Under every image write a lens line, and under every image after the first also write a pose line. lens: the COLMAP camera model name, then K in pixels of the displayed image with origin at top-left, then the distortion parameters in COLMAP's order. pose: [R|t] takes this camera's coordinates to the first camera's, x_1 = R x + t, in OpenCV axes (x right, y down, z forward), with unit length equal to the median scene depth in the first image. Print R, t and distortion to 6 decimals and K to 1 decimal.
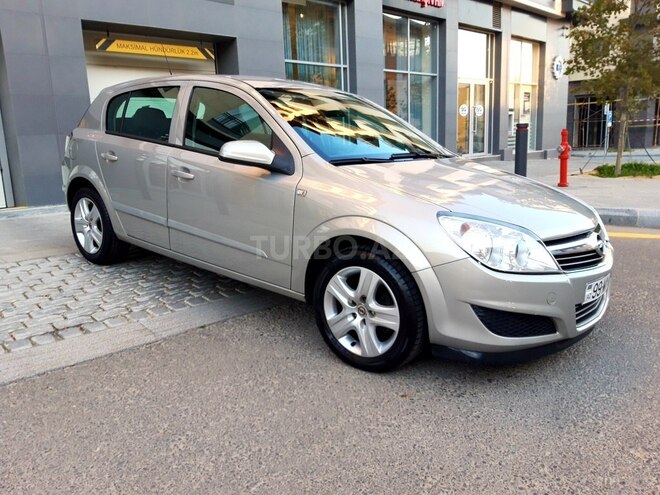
lens RADIAL K [[518.5, 0, 330.0], [0, 518.5, 247.5], [0, 0, 1]] dist [0.081258, -0.157132]
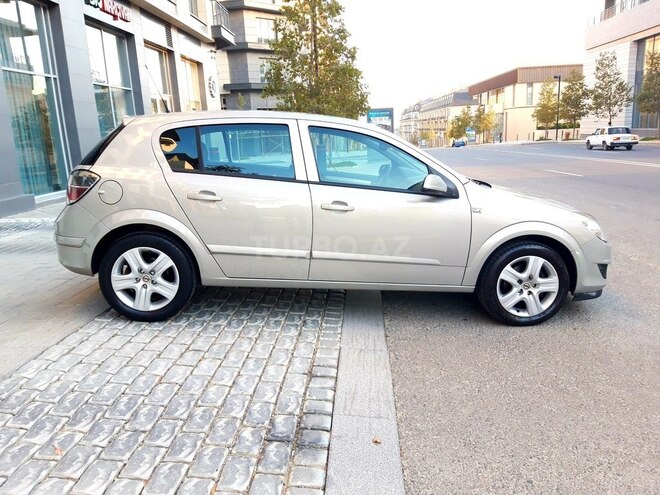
lens RADIAL K [[511.4, 0, 333.5], [0, 511.4, 246.3], [0, 0, 1]] dist [0.080842, -0.147624]
pose [[0.733483, -0.145266, 0.664004, -1.072867], [0.155056, 0.986897, 0.044625, -0.115201], [-0.661786, 0.070226, 0.746396, 0.217460]]
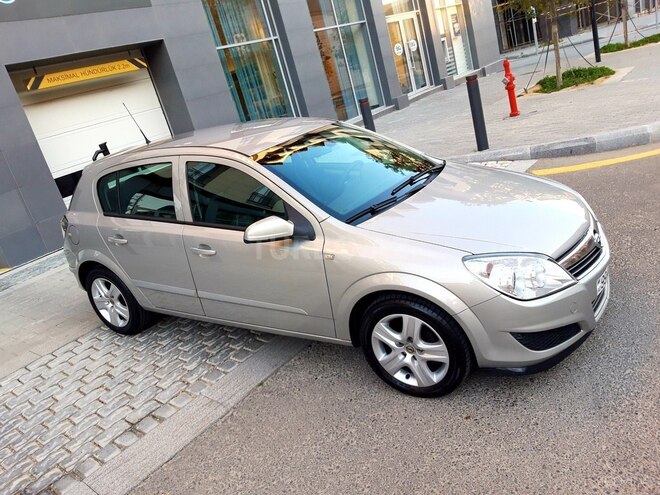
lens RADIAL K [[516.8, 0, 329.4], [0, 516.8, 245.5], [0, 0, 1]] dist [0.079941, -0.141866]
pose [[0.967560, -0.247139, 0.052442, -0.091762], [0.240768, 0.964890, 0.104964, -0.210267], [-0.076541, -0.088933, 0.993092, -0.067766]]
